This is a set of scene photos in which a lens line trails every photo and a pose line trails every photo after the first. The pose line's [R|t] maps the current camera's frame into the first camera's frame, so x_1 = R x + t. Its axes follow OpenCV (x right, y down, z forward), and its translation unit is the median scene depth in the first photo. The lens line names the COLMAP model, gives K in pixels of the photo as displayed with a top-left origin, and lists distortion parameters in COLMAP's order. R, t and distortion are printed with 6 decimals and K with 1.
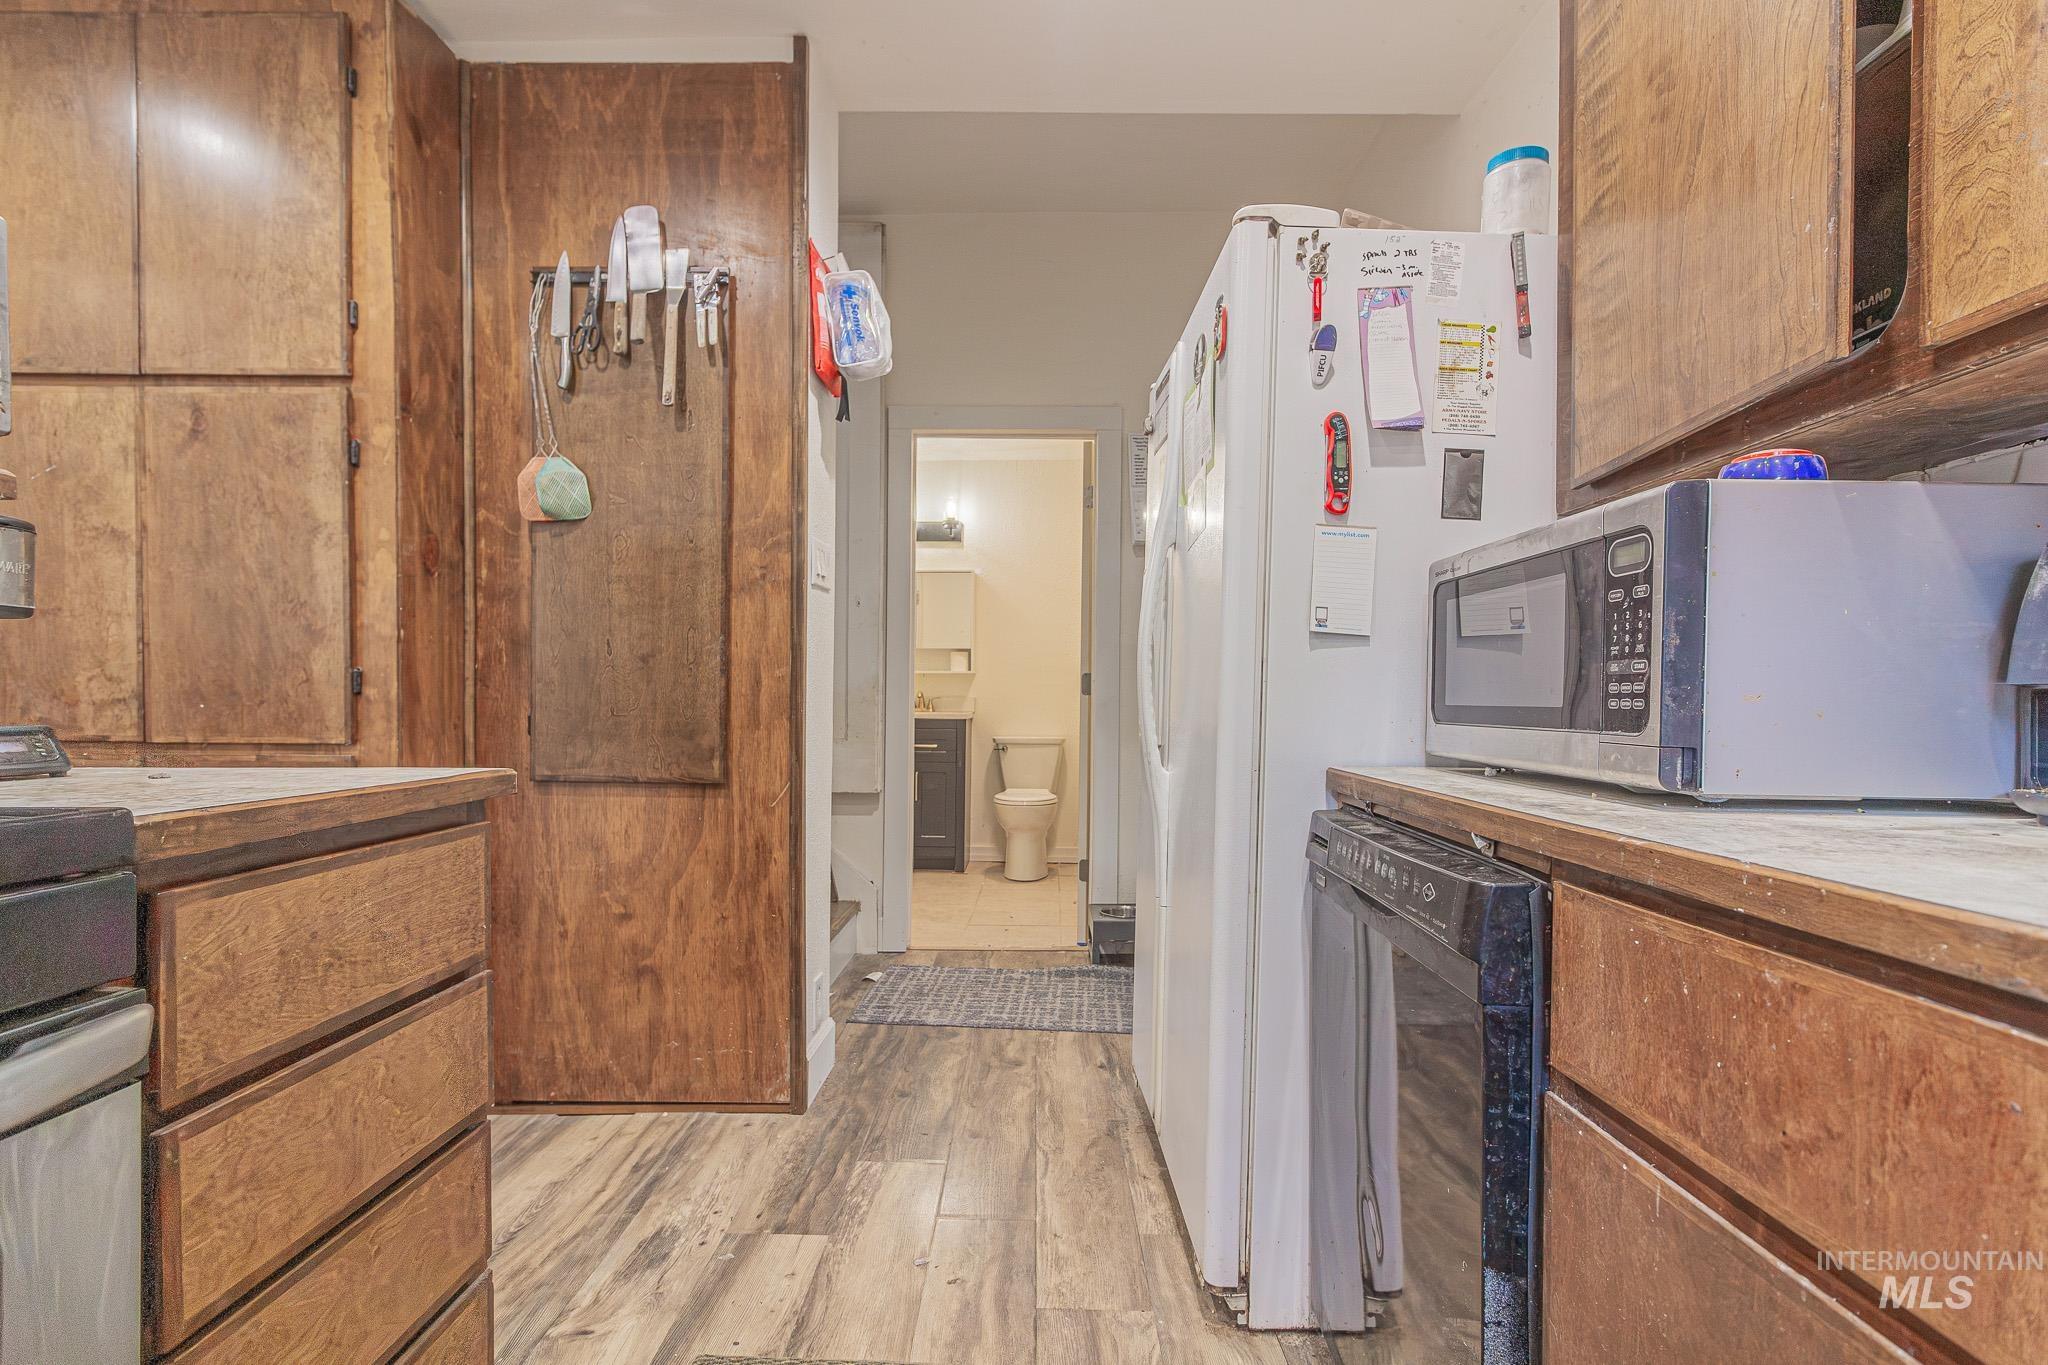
lens RADIAL K [[954.8, 0, 1031.3], [0, 954.8, 698.2], [0, 0, 1]] dist [0.002995, 0.000390]
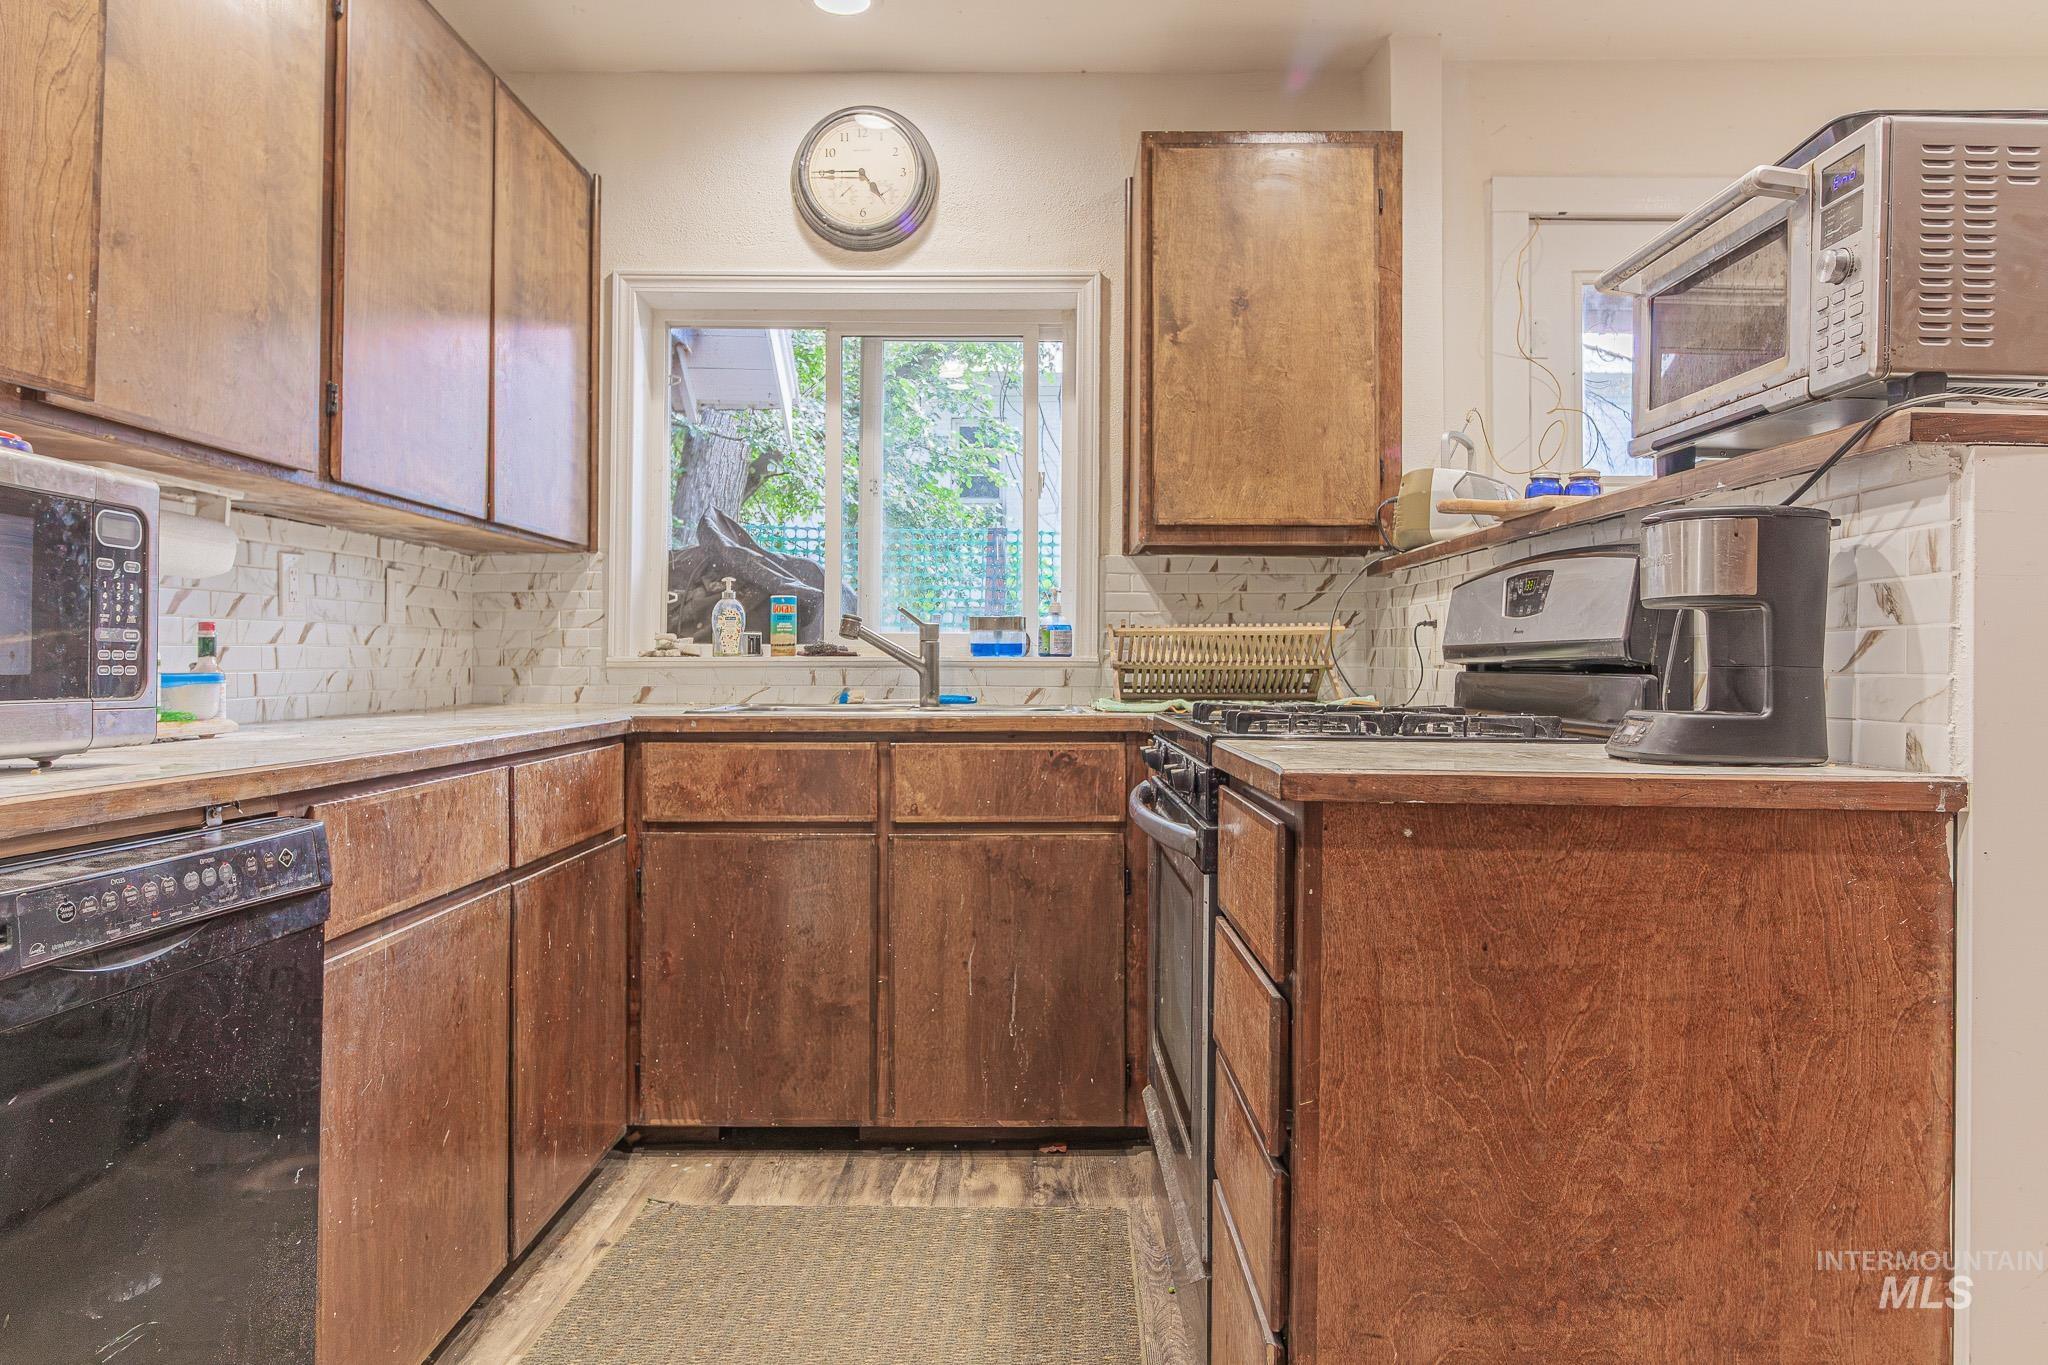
lens RADIAL K [[1288.1, 0, 1026.0], [0, 1288.1, 680.7], [0, 0, 1]] dist [-0.005604, -0.000195]
pose [[-0.999880, -0.013116, 0.008230, -0.395818], [-0.013063, 0.999894, 0.006505, -0.005000], [-0.008314, 0.006397, -0.999945, 2.456564]]
